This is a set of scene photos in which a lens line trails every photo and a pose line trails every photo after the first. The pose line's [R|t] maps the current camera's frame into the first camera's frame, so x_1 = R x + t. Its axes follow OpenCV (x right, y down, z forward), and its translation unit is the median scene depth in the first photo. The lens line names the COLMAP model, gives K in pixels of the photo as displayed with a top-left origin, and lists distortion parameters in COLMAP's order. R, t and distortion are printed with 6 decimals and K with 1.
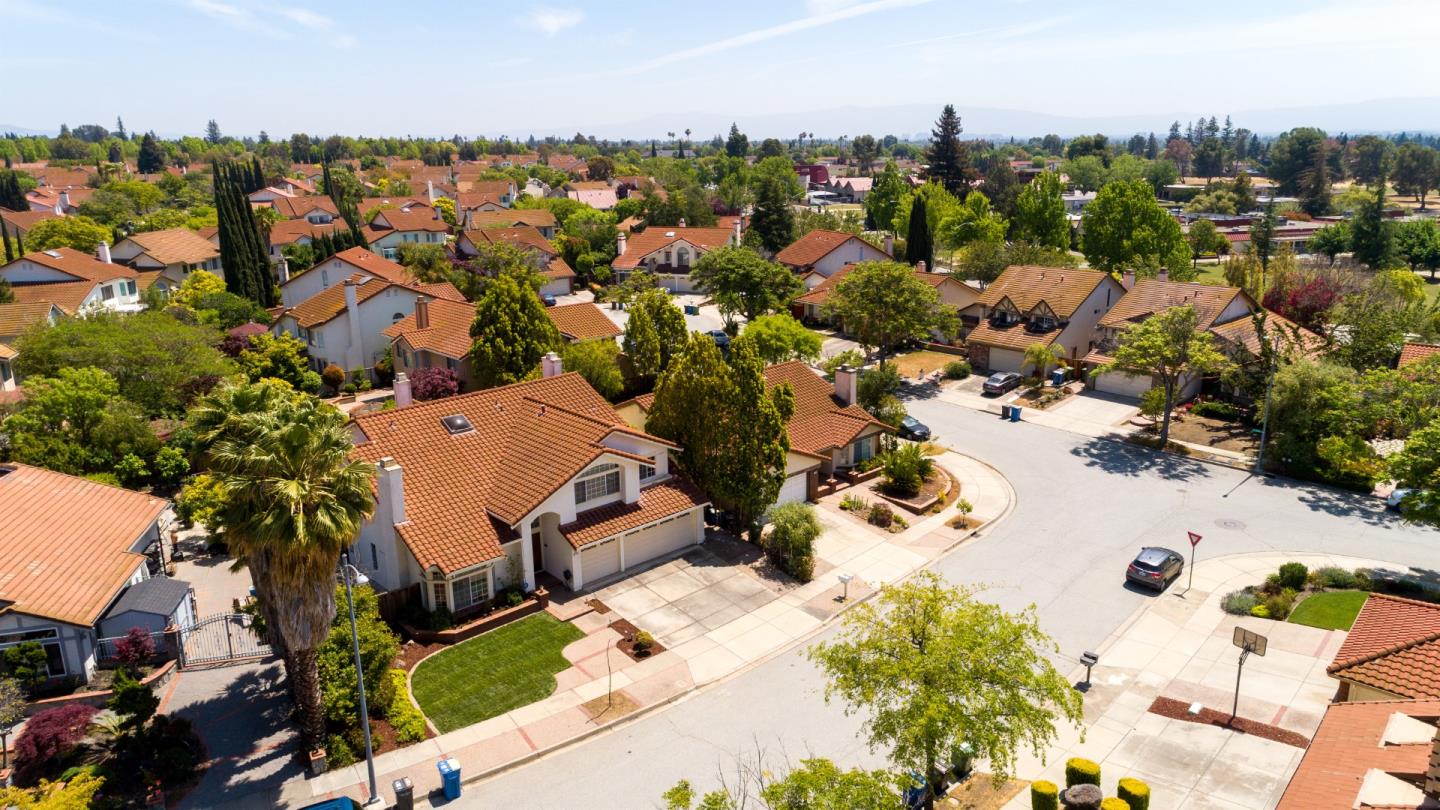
lens RADIAL K [[950.0, 0, 719.1], [0, 950.0, 403.5], [0, 0, 1]] dist [0.009872, 0.014659]
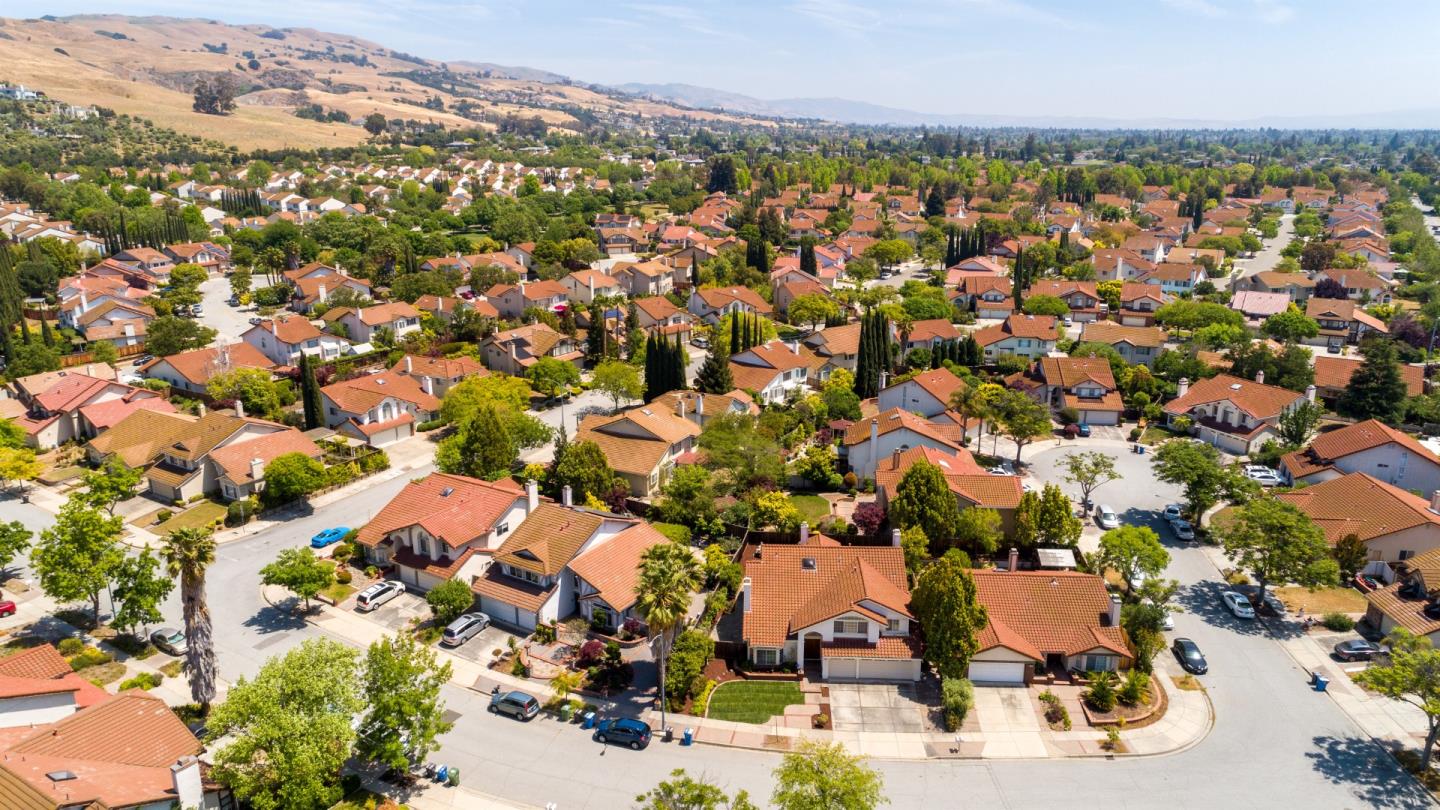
lens RADIAL K [[950.0, 0, 716.9], [0, 950.0, 402.2], [0, 0, 1]] dist [0.009872, 0.014659]
pose [[0.694522, 0.201061, -0.690807, 0.784942], [-0.192475, 0.977085, 0.090873, -0.406684], [0.693248, 0.069850, 0.717306, -0.430977]]
